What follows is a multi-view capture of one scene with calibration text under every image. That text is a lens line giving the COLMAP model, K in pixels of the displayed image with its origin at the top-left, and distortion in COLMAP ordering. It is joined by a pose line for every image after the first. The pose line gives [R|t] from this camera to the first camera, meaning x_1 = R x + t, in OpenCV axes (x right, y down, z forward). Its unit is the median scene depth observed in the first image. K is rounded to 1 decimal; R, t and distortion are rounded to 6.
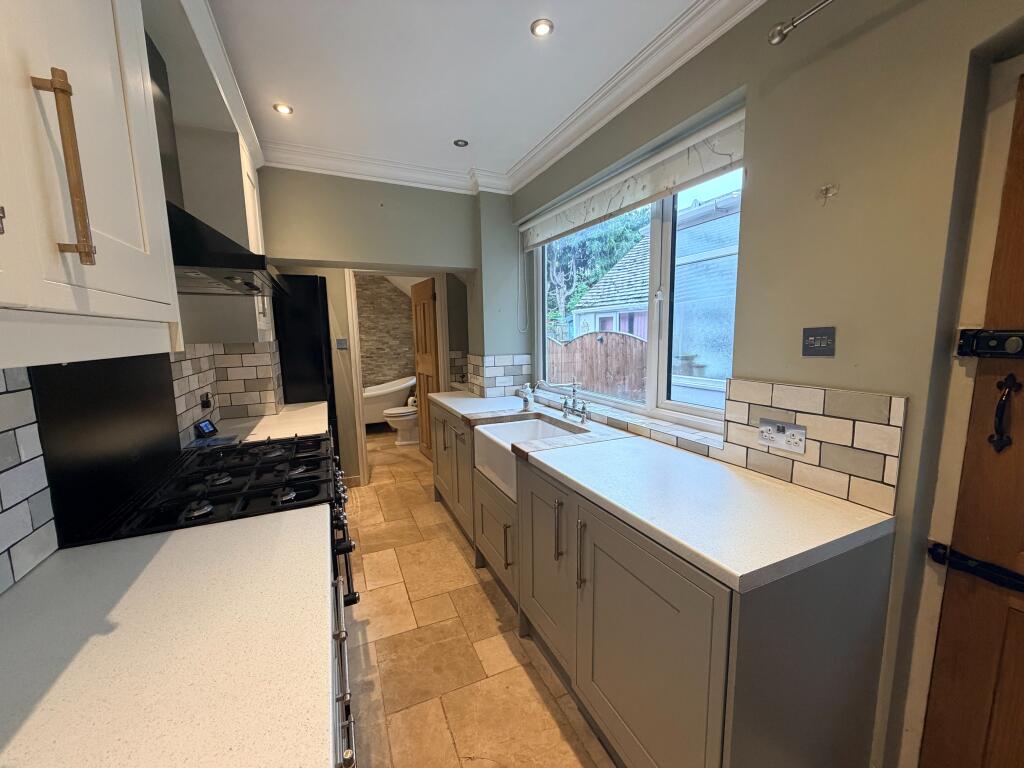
lens RADIAL K [[405.3, 0, 511.0], [0, 405.3, 386.5], [0, 0, 1]] dist [-0.001428, -0.000200]
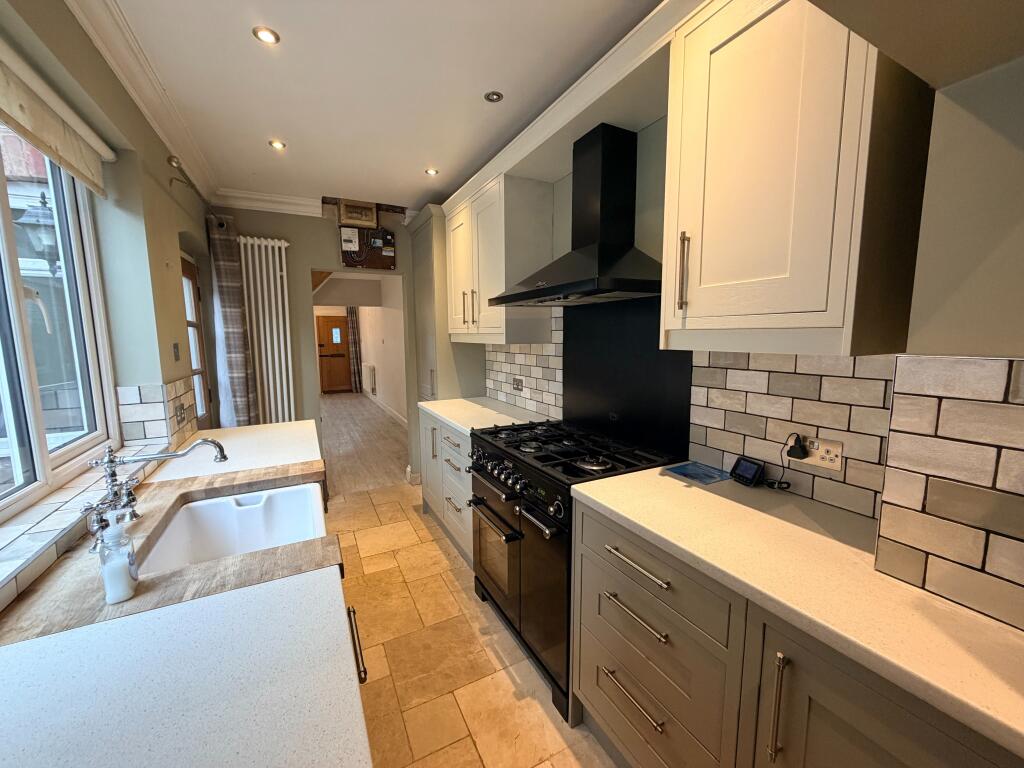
lens RADIAL K [[405.3, 0, 512.8], [0, 405.3, 384.9], [0, 0, 1]] dist [-0.001428, -0.000200]
pose [[-0.998038, 0.029352, -0.055312, -0.390240], [0.014171, 0.966288, 0.257075, -0.279548], [0.060993, 0.255786, -0.964807, 1.981397]]
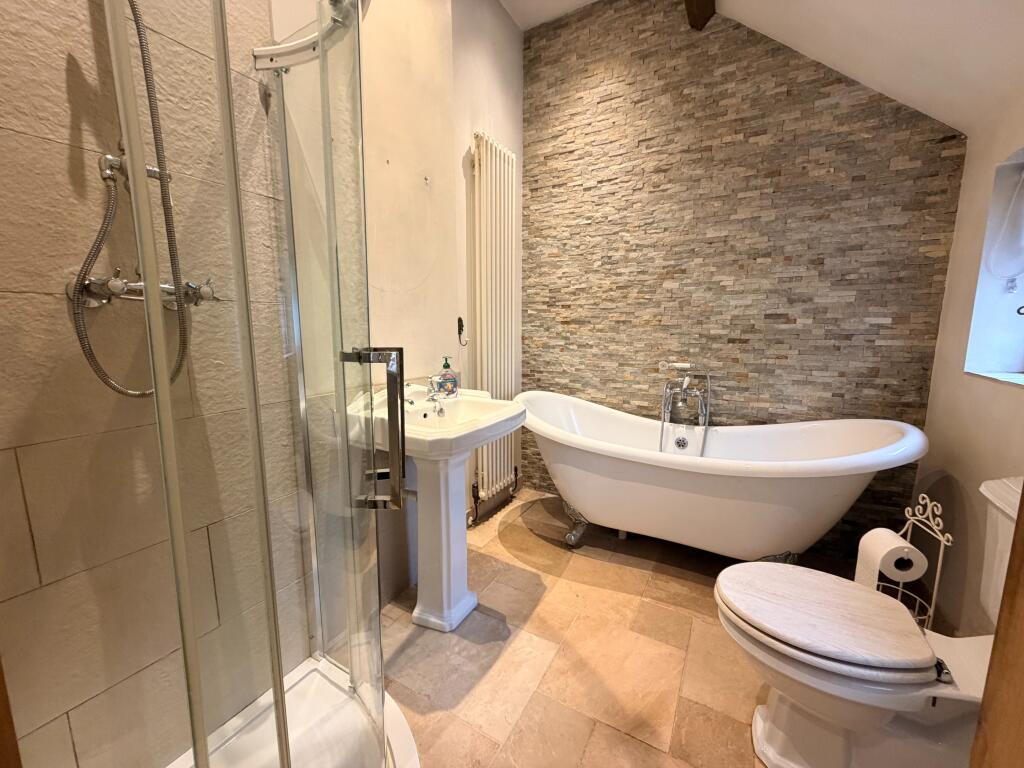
lens RADIAL K [[405.3, 0, 508.9], [0, 405.3, 386.1], [0, 0, 1]] dist [-0.001428, -0.000200]
pose [[0.570449, 0.133019, -0.810490, -0.173709], [-0.120728, 0.989659, 0.077452, -0.036662], [0.812412, 0.053666, 0.580609, 0.632468]]
